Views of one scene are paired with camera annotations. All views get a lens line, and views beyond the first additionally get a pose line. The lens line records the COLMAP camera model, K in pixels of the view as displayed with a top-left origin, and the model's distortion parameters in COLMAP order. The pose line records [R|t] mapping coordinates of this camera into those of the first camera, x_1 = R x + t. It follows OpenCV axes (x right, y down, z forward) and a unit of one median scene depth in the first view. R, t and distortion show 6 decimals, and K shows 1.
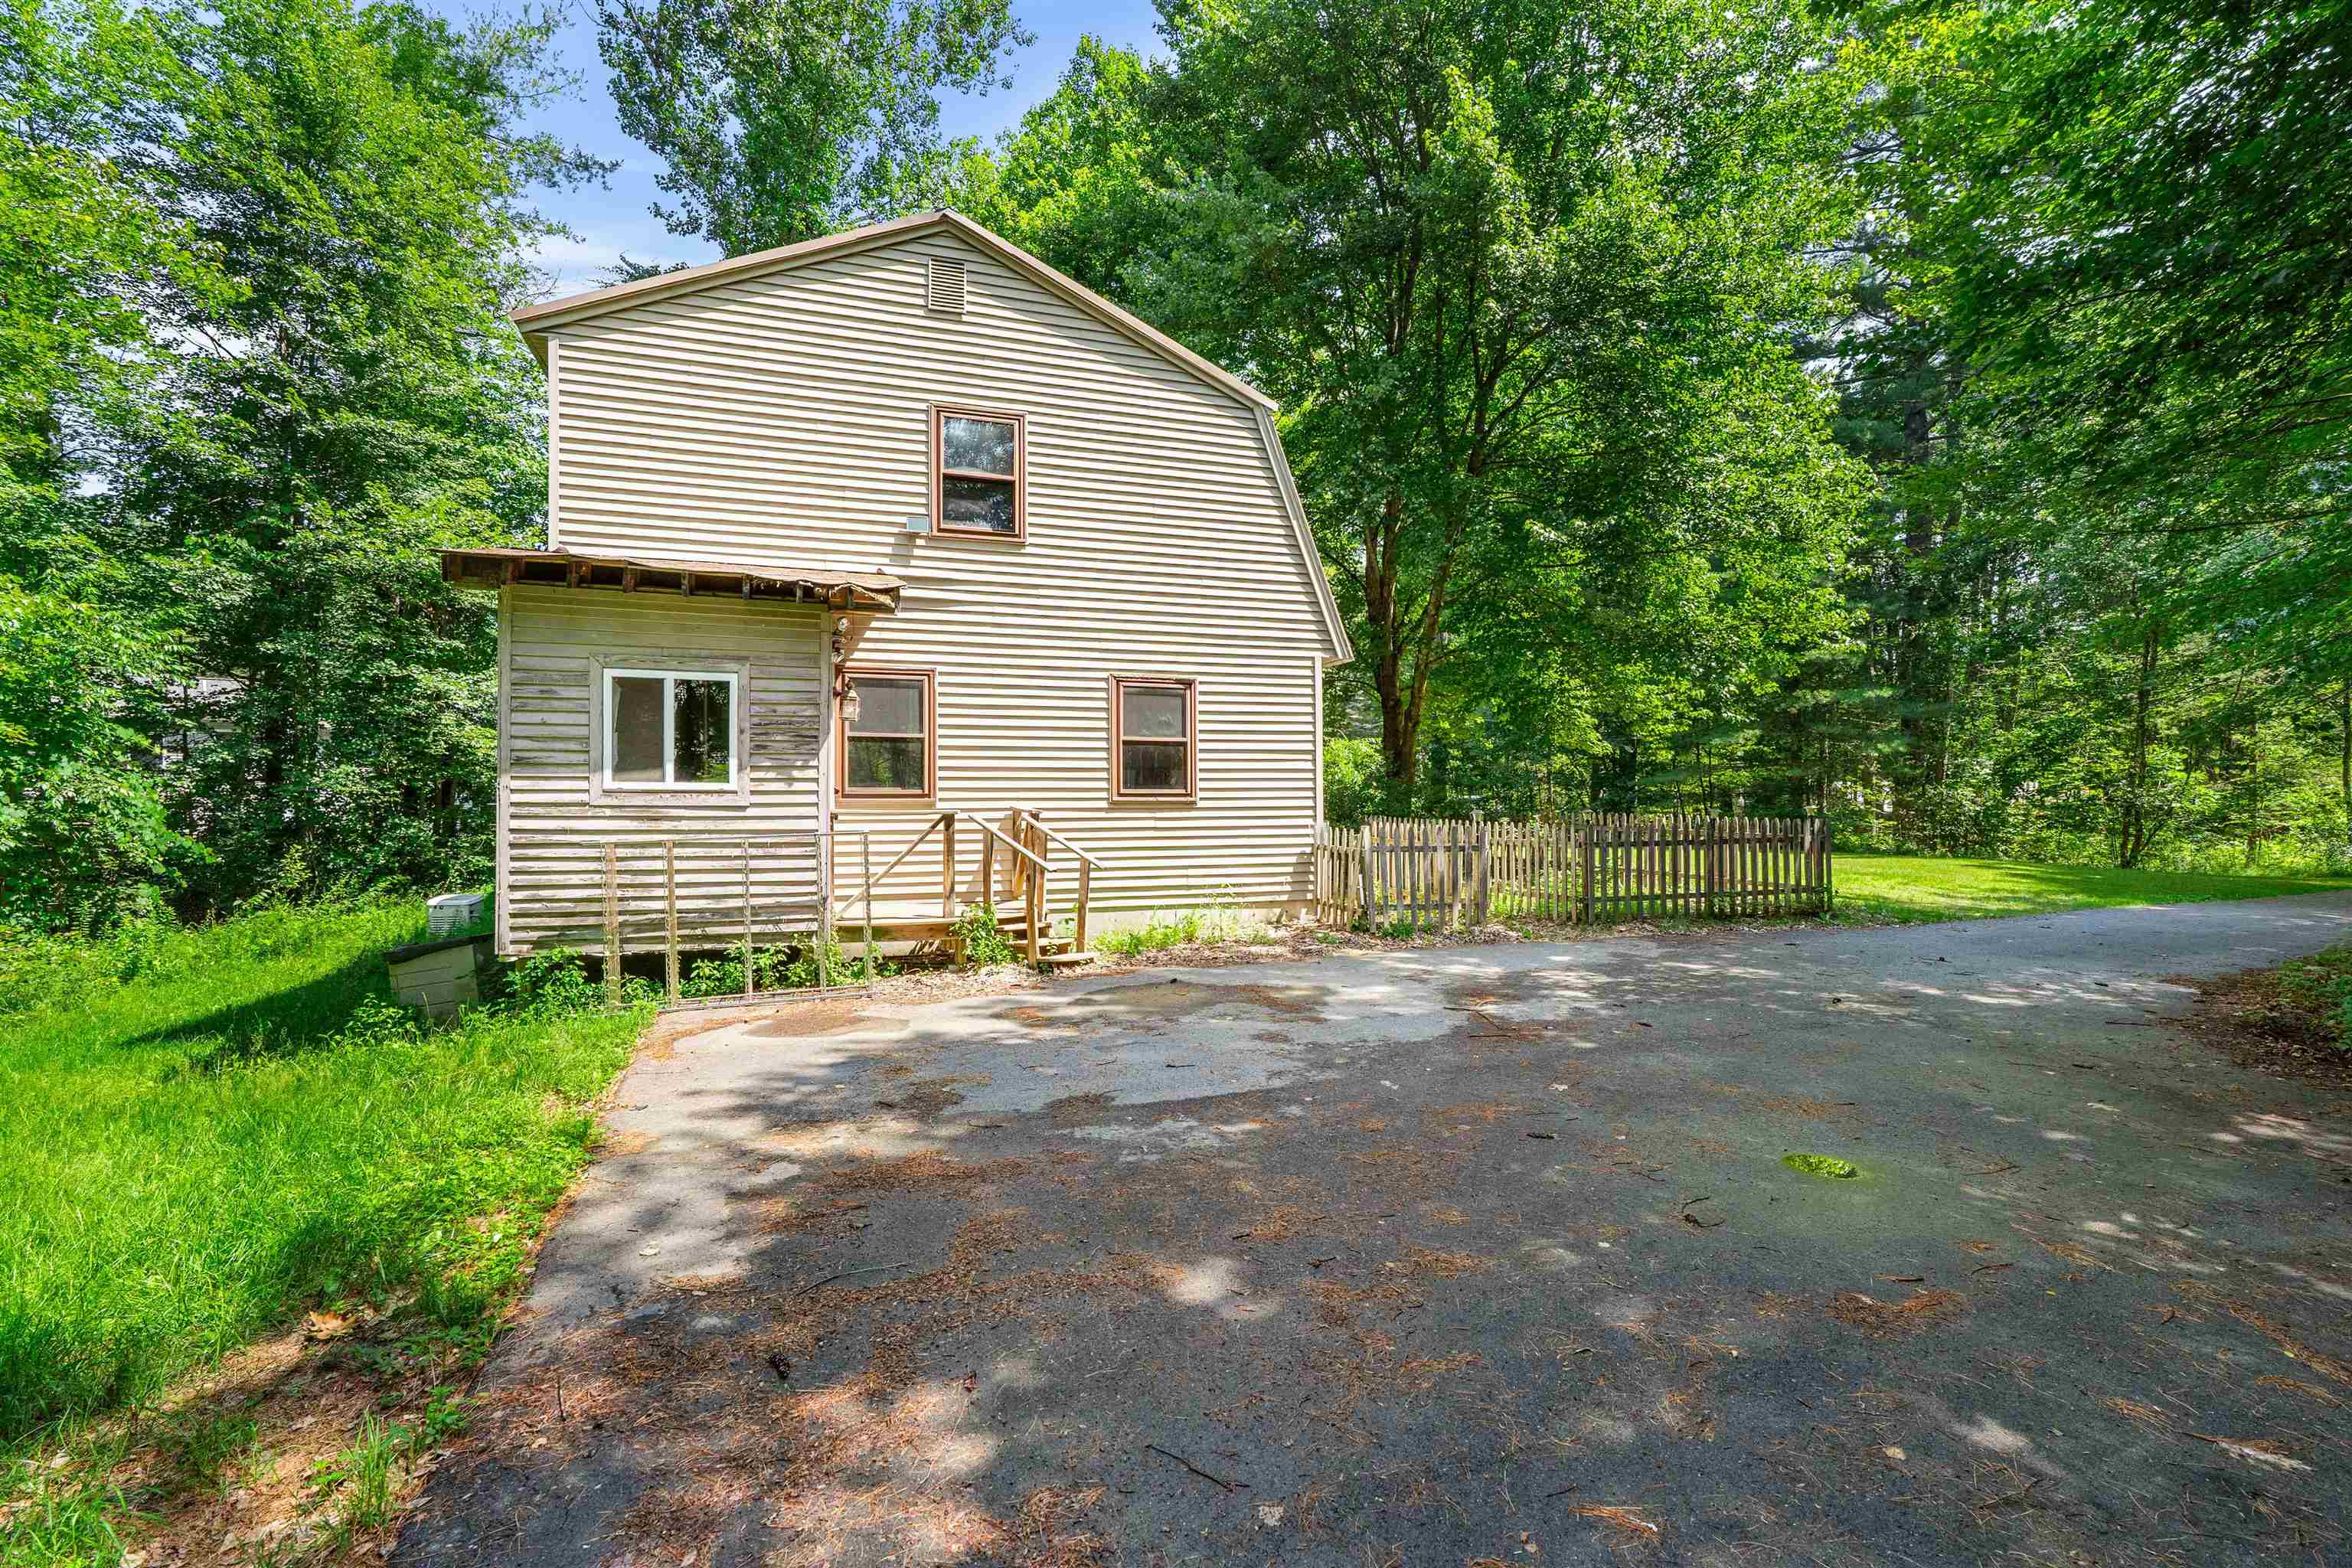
lens RADIAL K [[1069.5, 0, 1187.1], [0, 1069.5, 786.9], [0, 0, 1]] dist [0.002143, 0.001005]
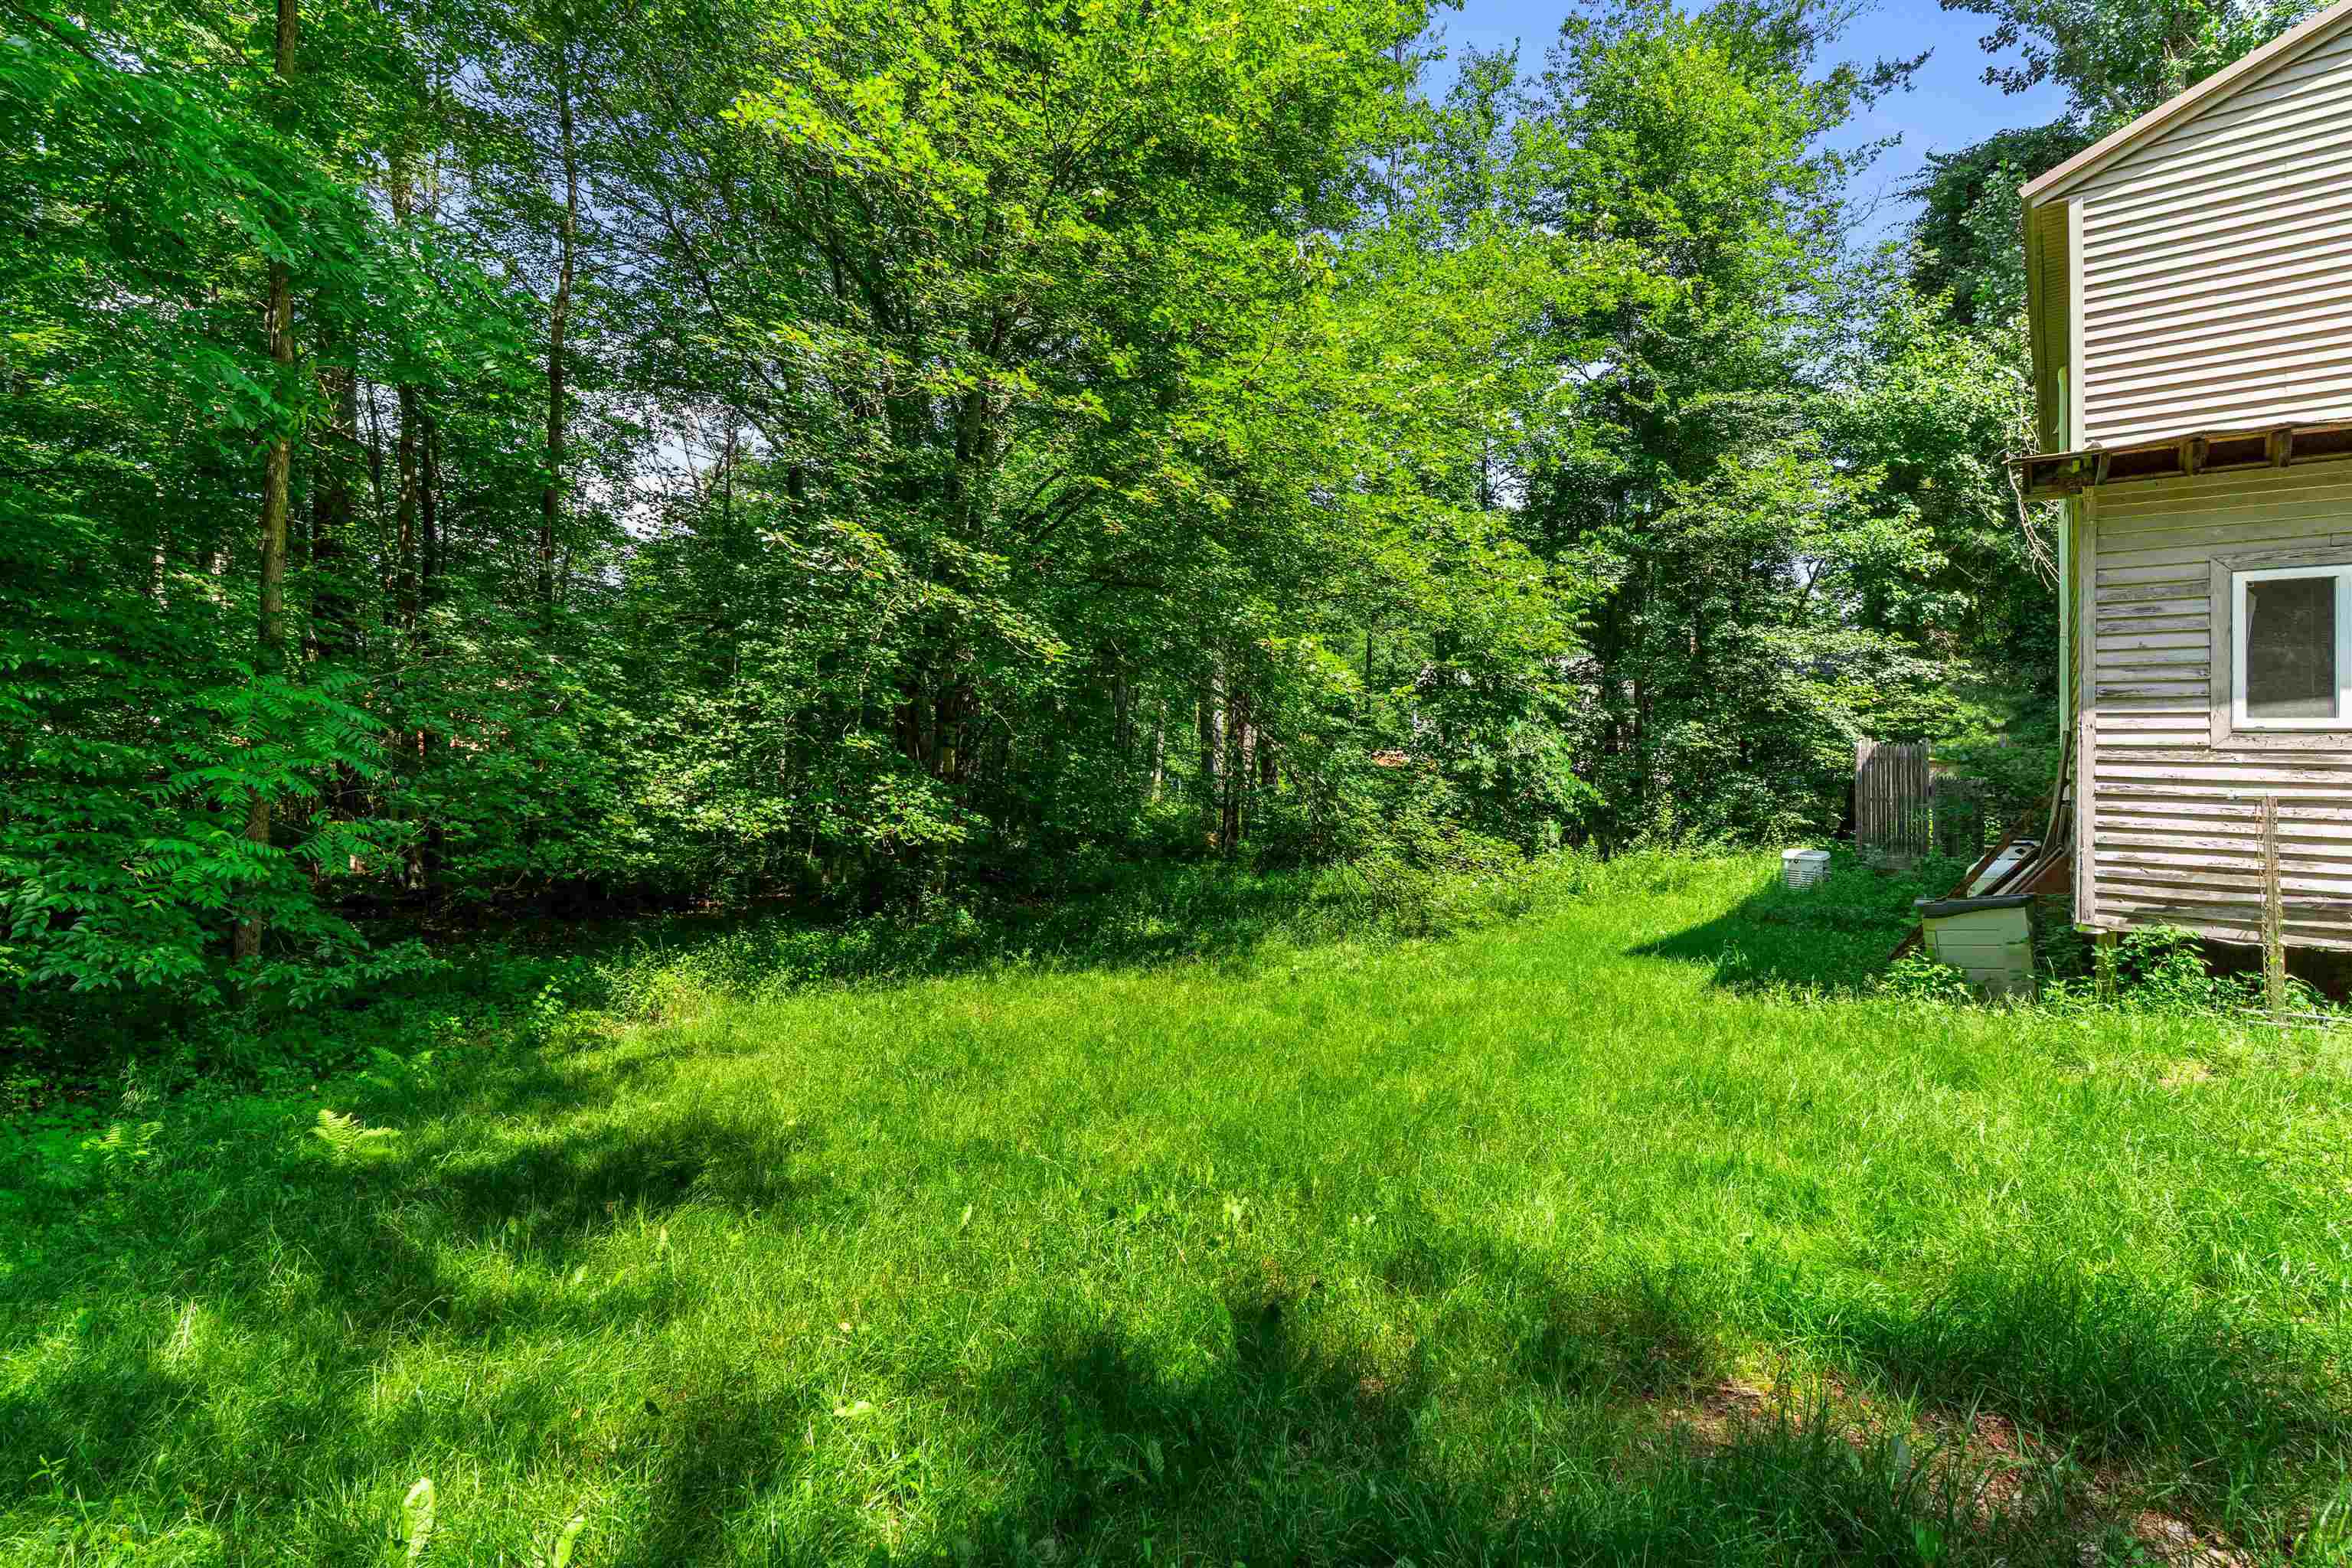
lens RADIAL K [[1095.3, 0, 1167.0], [0, 1095.3, 745.1], [0, 0, 1]] dist [0.000780, 0.000308]
pose [[0.526176, 0.000403, -0.850375, -0.210735], [-0.005641, 0.999980, -0.003016, 0.016075], [0.850357, 0.006384, 0.526168, -0.055212]]
